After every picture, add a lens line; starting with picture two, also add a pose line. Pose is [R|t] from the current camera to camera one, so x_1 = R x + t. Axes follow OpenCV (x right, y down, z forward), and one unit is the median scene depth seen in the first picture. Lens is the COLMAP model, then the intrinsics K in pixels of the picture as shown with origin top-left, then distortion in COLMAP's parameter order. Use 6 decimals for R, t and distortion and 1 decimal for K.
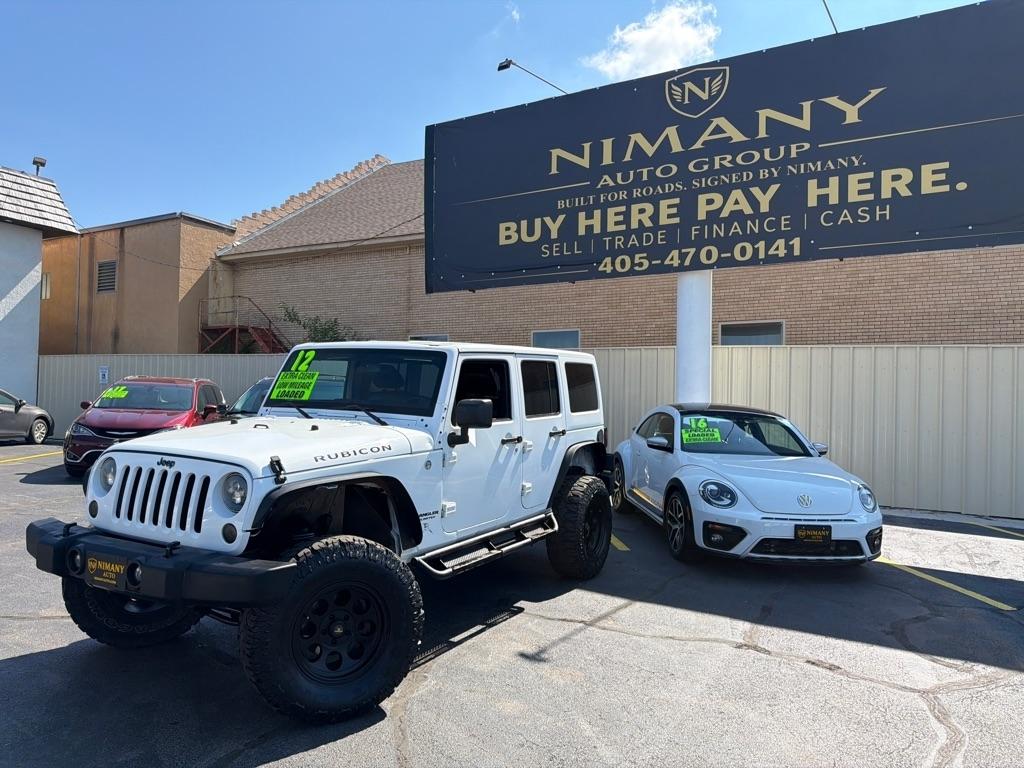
lens RADIAL K [[713.6, 0, 507.6], [0, 713.6, 403.2], [0, 0, 1]] dist [0.076026, -0.116403]
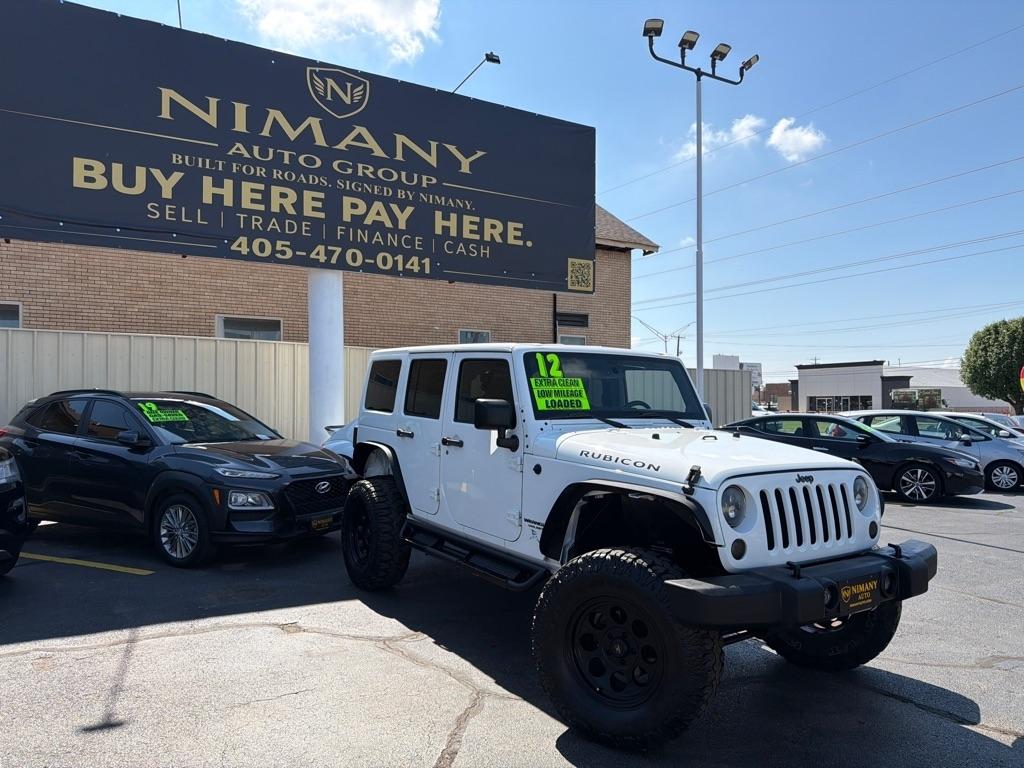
lens RADIAL K [[714.0, 0, 512.0], [0, 714.0, 402.5], [0, 0, 1]] dist [0.073971, -0.120178]
pose [[0.517161, -0.007325, 0.855857, -0.487538], [-0.002381, 0.999947, 0.009997, -0.008995], [-0.855885, -0.007208, 0.517116, 0.272707]]
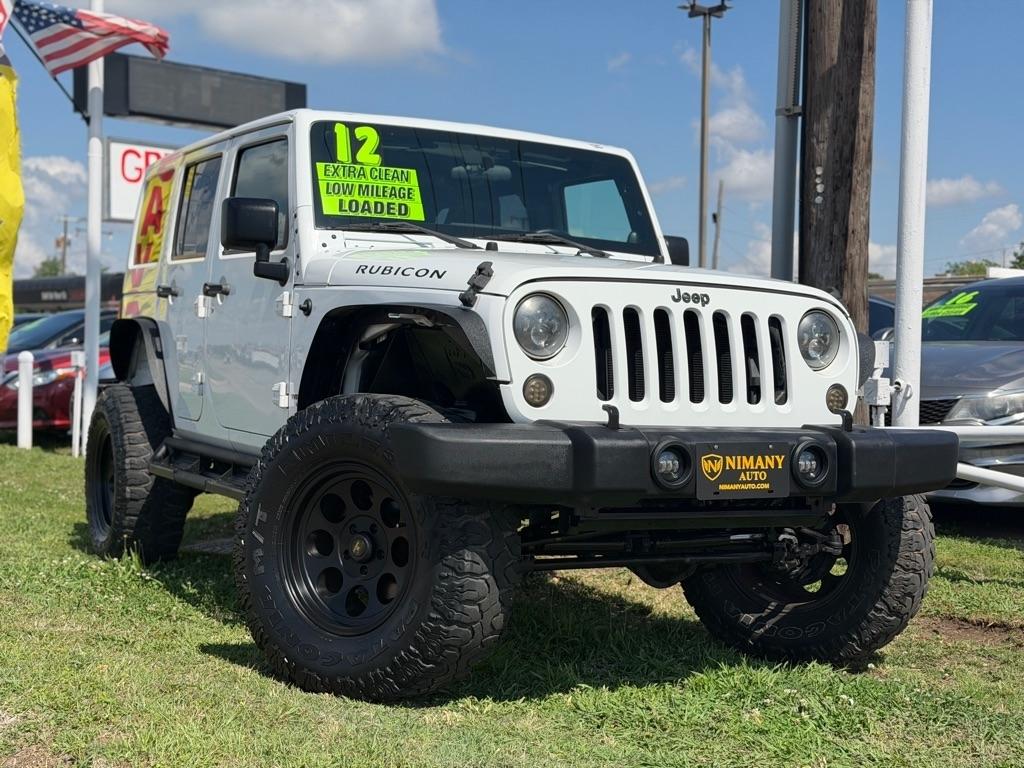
lens RADIAL K [[1516.6, 0, 512.0], [0, 1516.6, 384.0], [0, 0, 1]] dist [0.188145, -0.004290]
pose [[0.606961, 0.012215, 0.794638, -0.499479], [-0.018441, 0.999829, -0.001284, 0.056962], [-0.794518, -0.013875, 0.607083, 0.105529]]
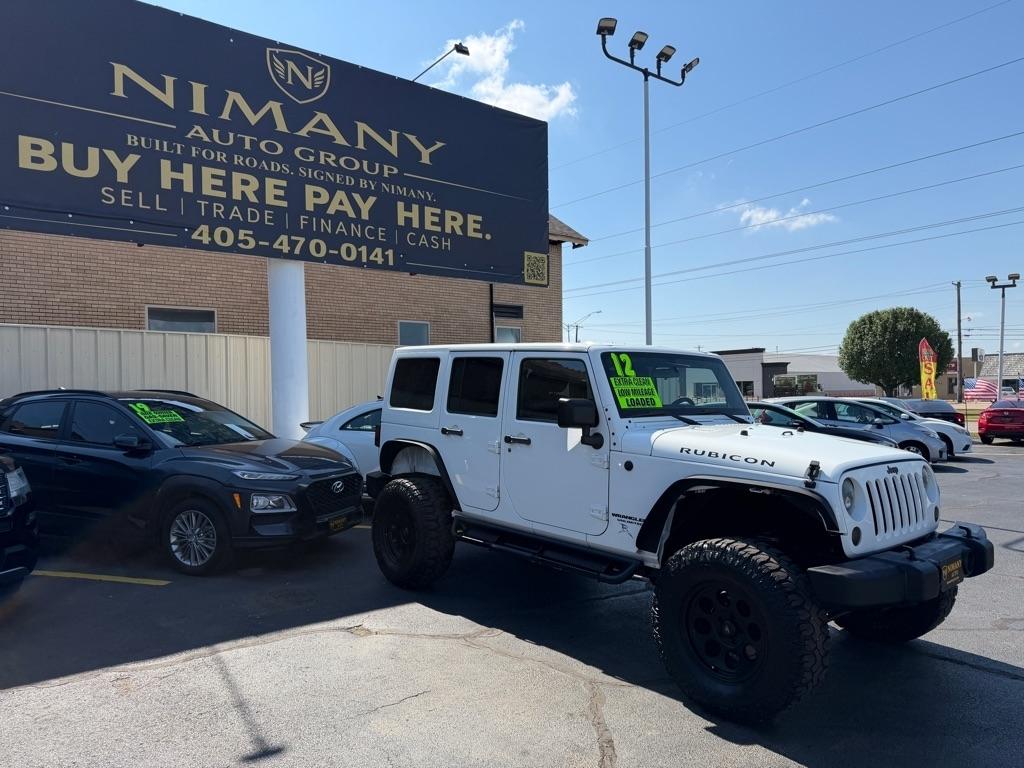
lens RADIAL K [[714.8, 0, 504.7], [0, 714.8, 404.3], [0, 0, 1]] dist [0.060837, -0.085939]
pose [[0.390273, -0.030430, 0.920196, -0.547467], [0.008586, 0.999531, 0.029412, -0.016396], [-0.920659, -0.003577, 0.390351, 0.370637]]
